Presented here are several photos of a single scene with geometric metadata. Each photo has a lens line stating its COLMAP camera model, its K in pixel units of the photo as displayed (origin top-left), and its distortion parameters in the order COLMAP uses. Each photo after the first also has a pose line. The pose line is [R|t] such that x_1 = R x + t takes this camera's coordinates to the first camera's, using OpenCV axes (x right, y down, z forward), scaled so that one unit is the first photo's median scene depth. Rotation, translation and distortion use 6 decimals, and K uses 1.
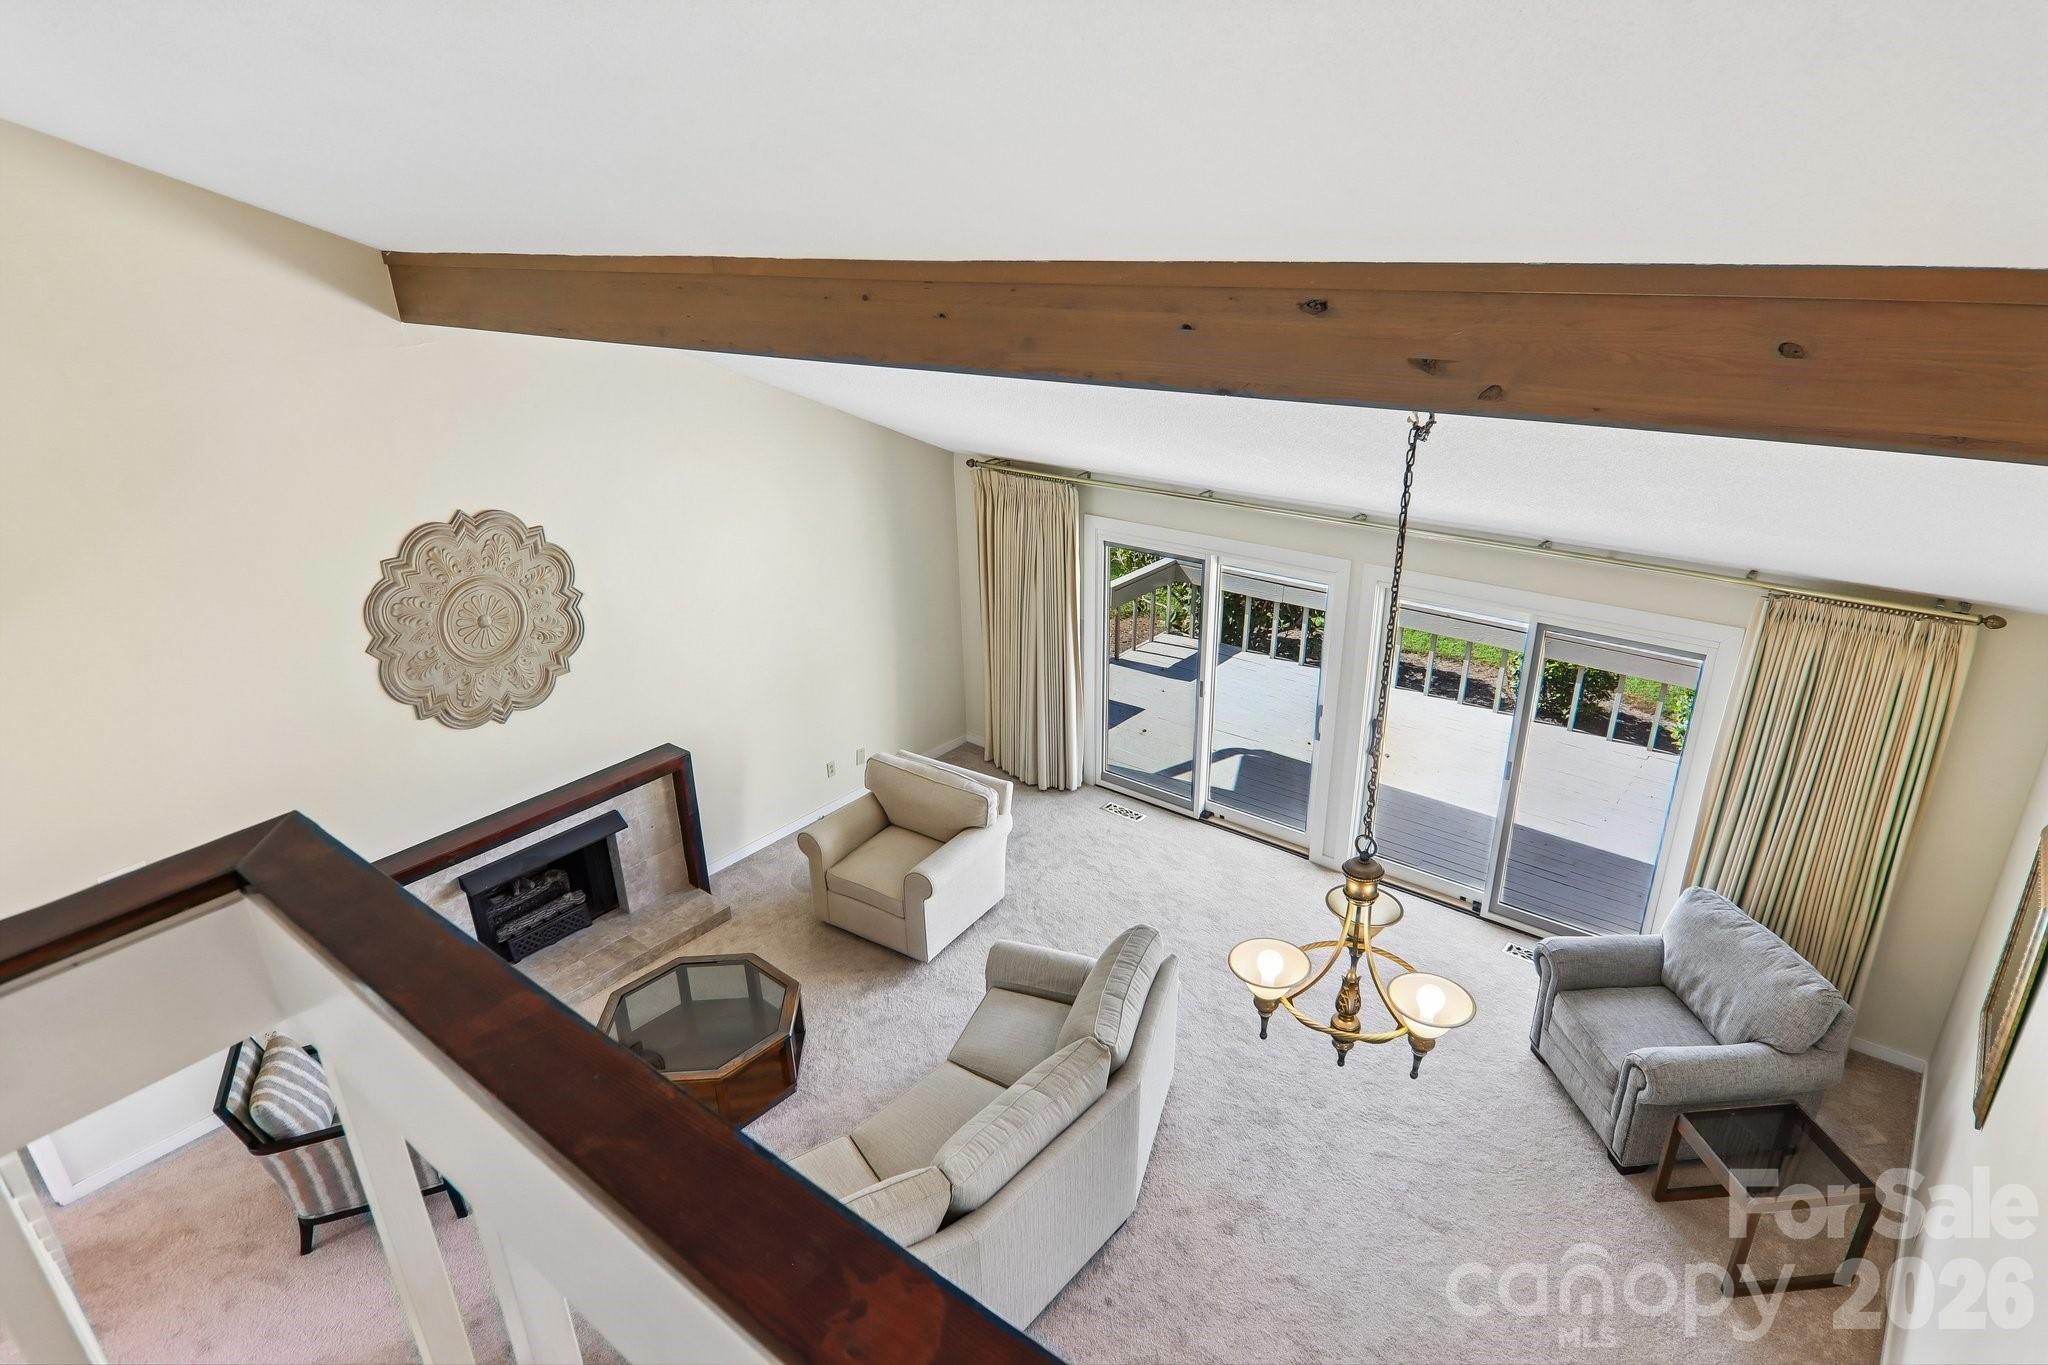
lens RADIAL K [[1150.2, 0, 1043.6], [0, 1150.2, 591.5], [0, 0, 1]] dist [-0.000563, -0.007523]
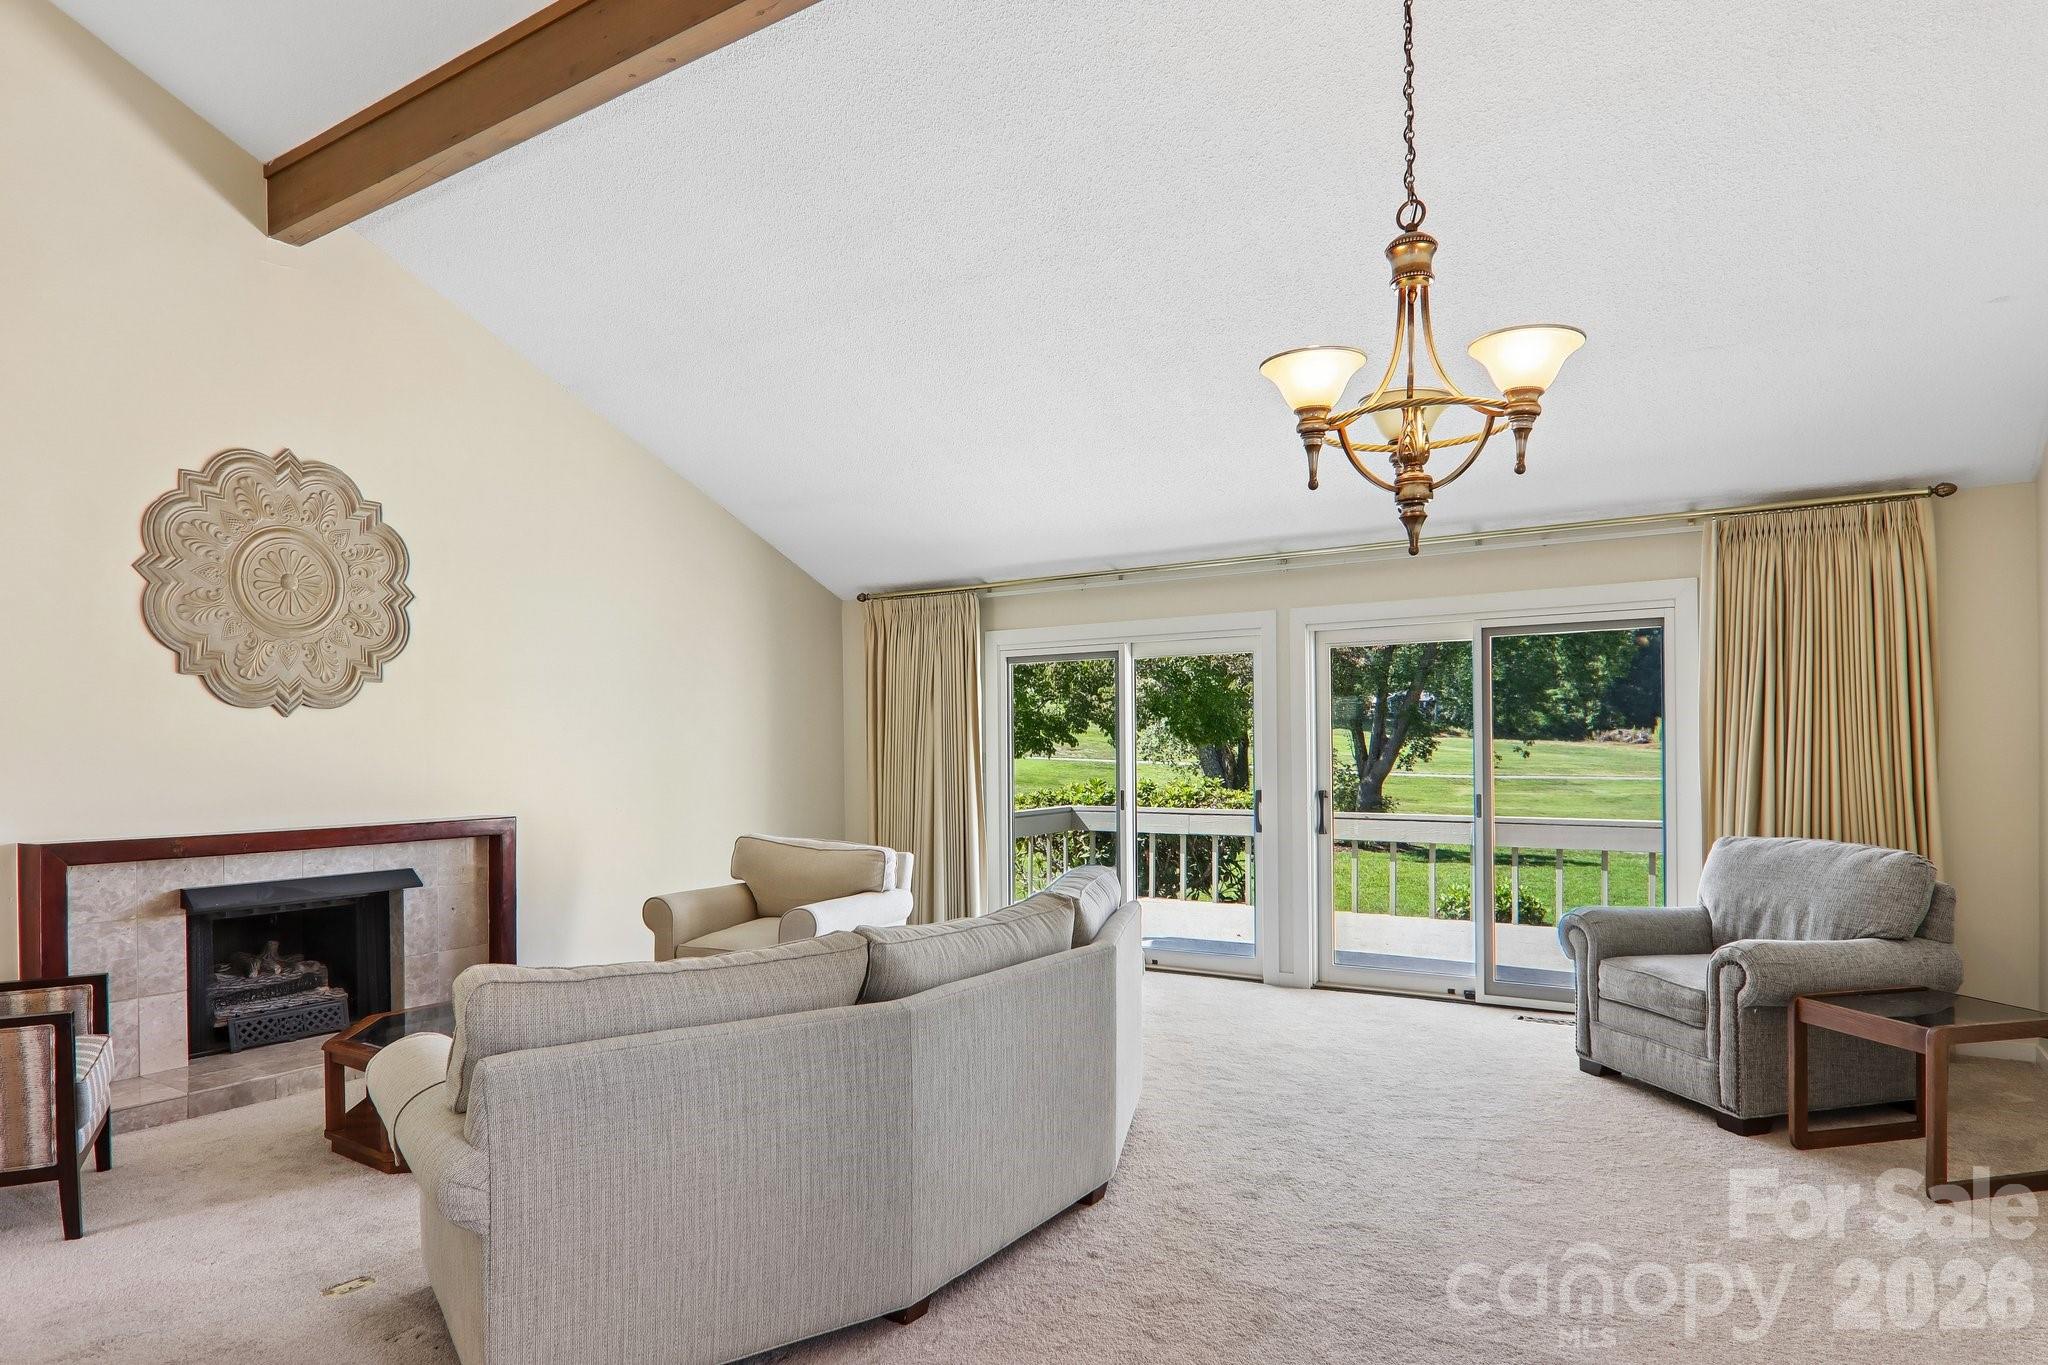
lens RADIAL K [[1150.2, 0, 1026.8], [0, 1150.2, 656.5], [0, 0, 1]] dist [-0.000563, -0.007523]
pose [[0.994148, 0.007204, 0.107784, -0.040516], [0.035256, 0.921501, -0.386773, 0.406622], [-0.102109, 0.388310, 0.915854, 0.193245]]
